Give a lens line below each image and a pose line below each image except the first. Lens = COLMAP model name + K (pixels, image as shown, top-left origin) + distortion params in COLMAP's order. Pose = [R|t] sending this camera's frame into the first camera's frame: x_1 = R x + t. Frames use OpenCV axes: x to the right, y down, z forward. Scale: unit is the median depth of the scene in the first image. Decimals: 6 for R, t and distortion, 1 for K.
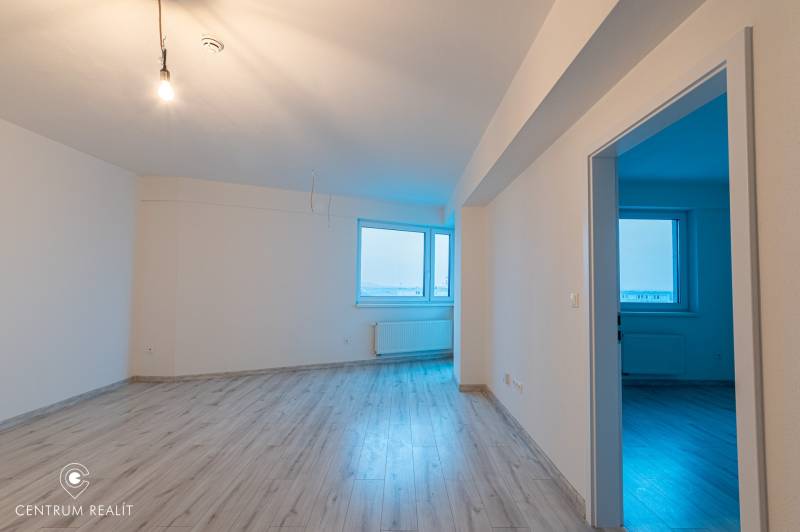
lens RADIAL K [[328.2, 0, 404.8], [0, 328.2, 270.8], [0, 0, 1]] dist [-0.000489, 0.000103]
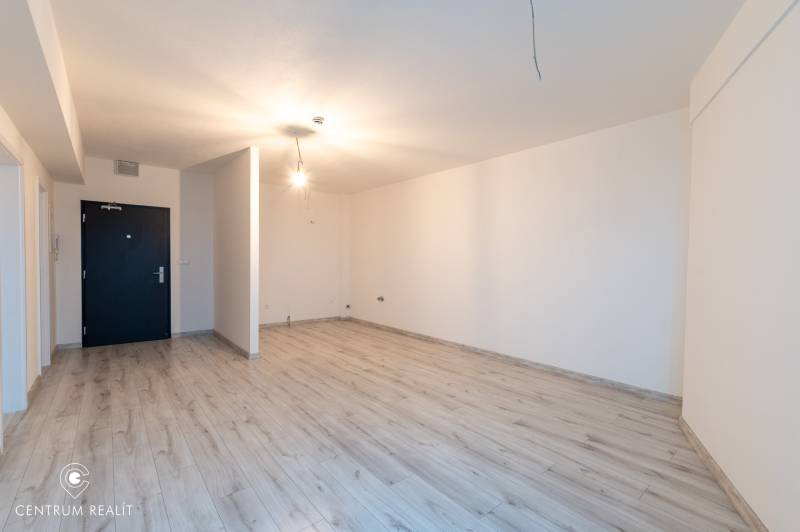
lens RADIAL K [[328.2, 0, 404.8], [0, 328.2, 270.8], [0, 0, 1]] dist [-0.000489, 0.000103]
pose [[-0.745926, -0.003740, -0.666019, 0.121923], [0.010572, 0.999792, -0.017455, 0.061691], [0.665945, -0.020061, -0.745731, 1.344601]]
